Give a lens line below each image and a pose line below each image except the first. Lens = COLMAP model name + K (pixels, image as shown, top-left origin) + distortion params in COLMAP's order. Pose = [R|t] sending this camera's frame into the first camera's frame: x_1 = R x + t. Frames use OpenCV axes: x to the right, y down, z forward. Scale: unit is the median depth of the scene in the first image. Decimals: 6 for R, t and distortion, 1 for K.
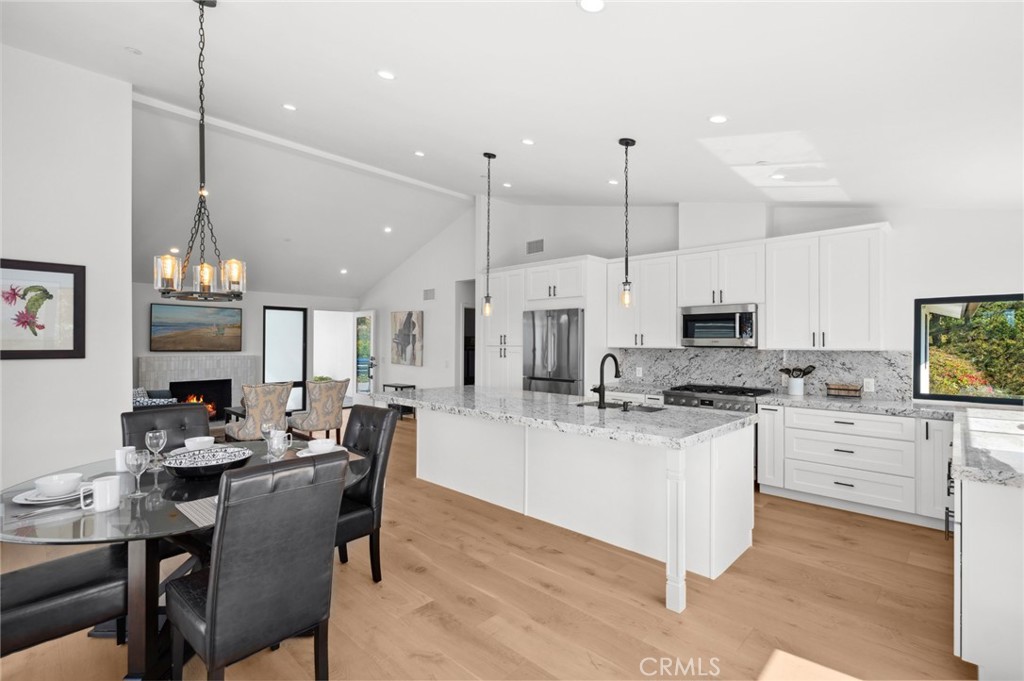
lens RADIAL K [[474.0, 0, 515.4], [0, 474.0, 339.3], [0, 0, 1]] dist [0.004385, 0.000417]
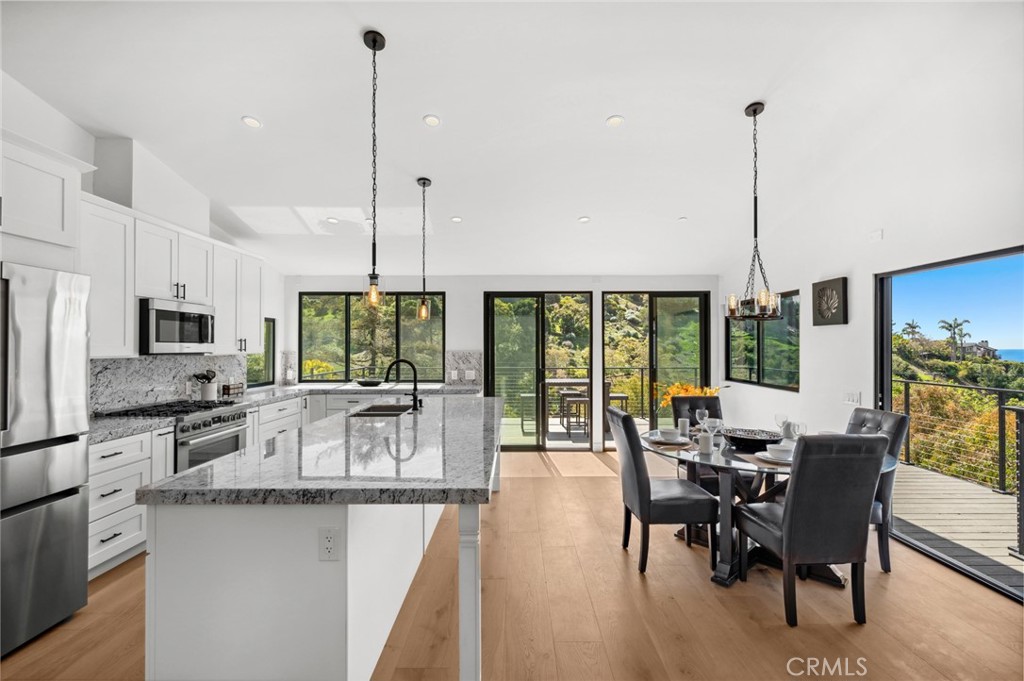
lens RADIAL K [[474.0, 0, 510.8], [0, 474.0, 342.3], [0, 0, 1]] dist [0.004385, 0.000417]
pose [[-0.685276, 0.004924, 0.728267, -0.585826], [-0.005037, 0.999921, -0.011500, 0.003295], [-0.728266, -0.011549, -0.685197, 1.233229]]
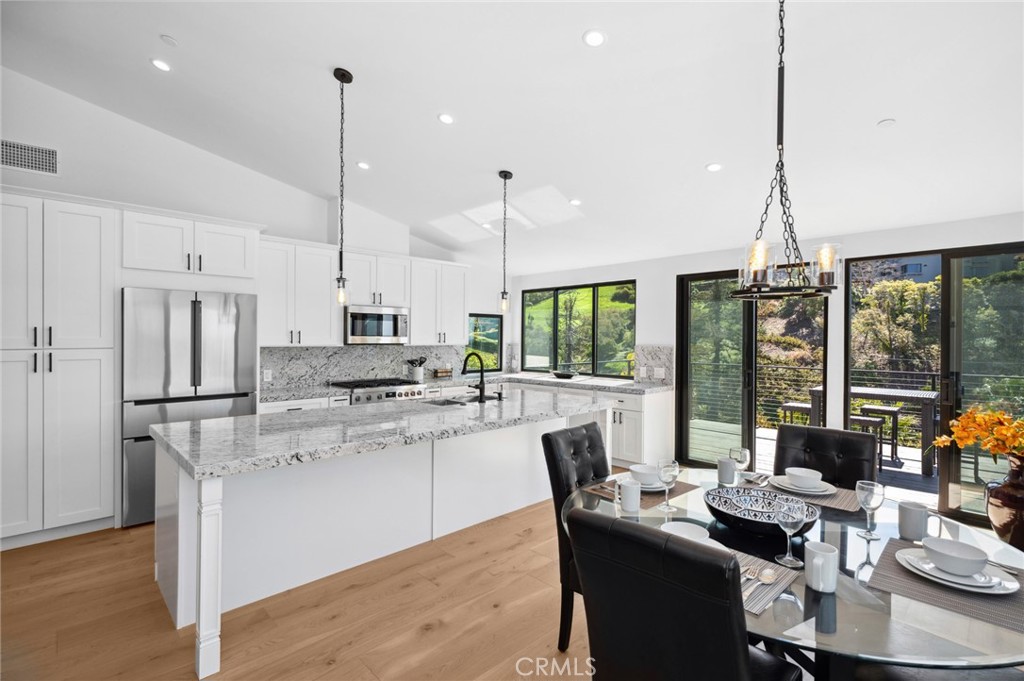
lens RADIAL K [[474.0, 0, 513.5], [0, 474.0, 343.6], [0, 0, 1]] dist [0.004385, 0.000417]
pose [[0.039923, -0.014985, 0.999090, -0.710860], [-0.010529, 0.999826, 0.015417, -0.006000], [-0.999147, -0.011135, 0.039758, 0.690663]]
